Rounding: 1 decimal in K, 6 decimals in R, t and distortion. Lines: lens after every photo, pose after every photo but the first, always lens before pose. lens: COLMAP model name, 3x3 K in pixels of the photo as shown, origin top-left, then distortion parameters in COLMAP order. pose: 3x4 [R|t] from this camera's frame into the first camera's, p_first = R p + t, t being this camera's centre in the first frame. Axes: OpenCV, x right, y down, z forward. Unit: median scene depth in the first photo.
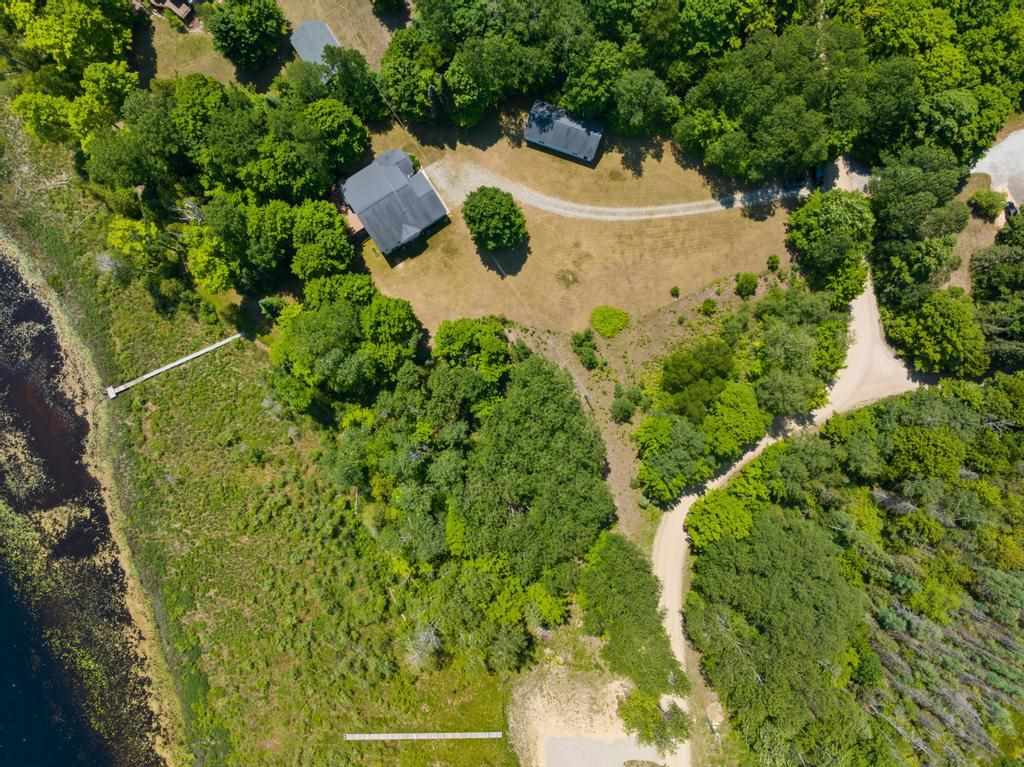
lens RADIAL K [[712.5, 0, 519.1], [0, 712.5, 379.7], [0, 0, 1]] dist [-0.045794, 0.025377]
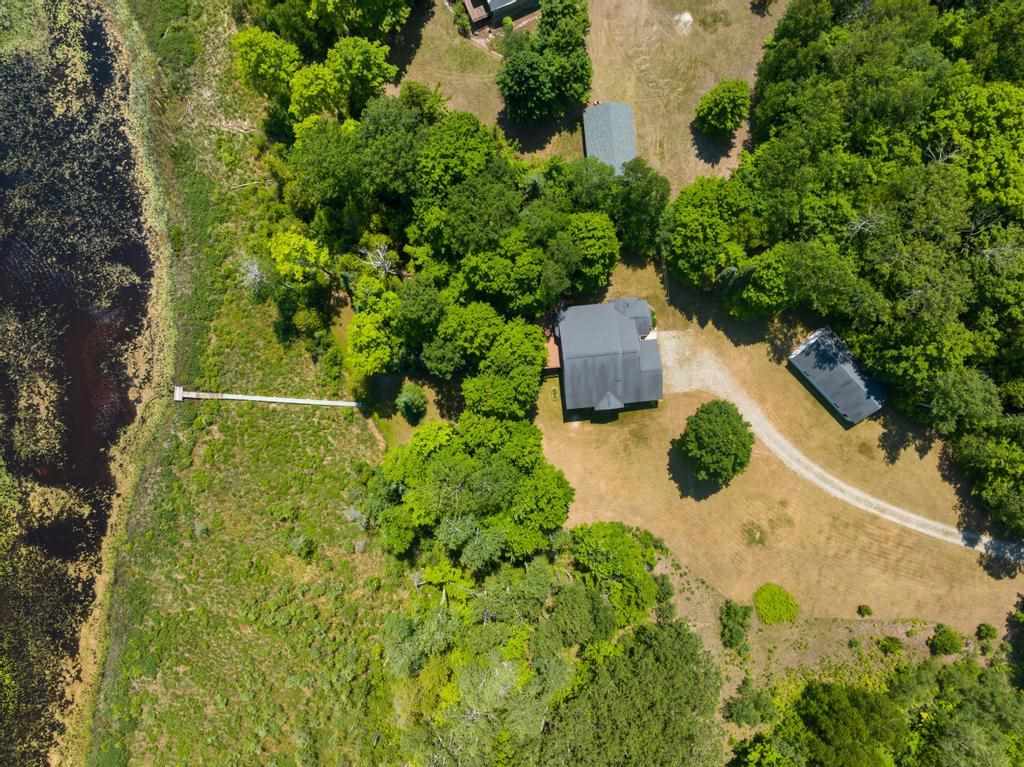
lens RADIAL K [[712.5, 0, 513.9], [0, 712.5, 379.9], [0, 0, 1]] dist [-0.045794, 0.025377]
pose [[0.891184, 0.453577, 0.007675, -0.259385], [-0.453634, 0.891142, 0.009017, -0.182196], [-0.002749, -0.011518, 0.999930, 0.198132]]
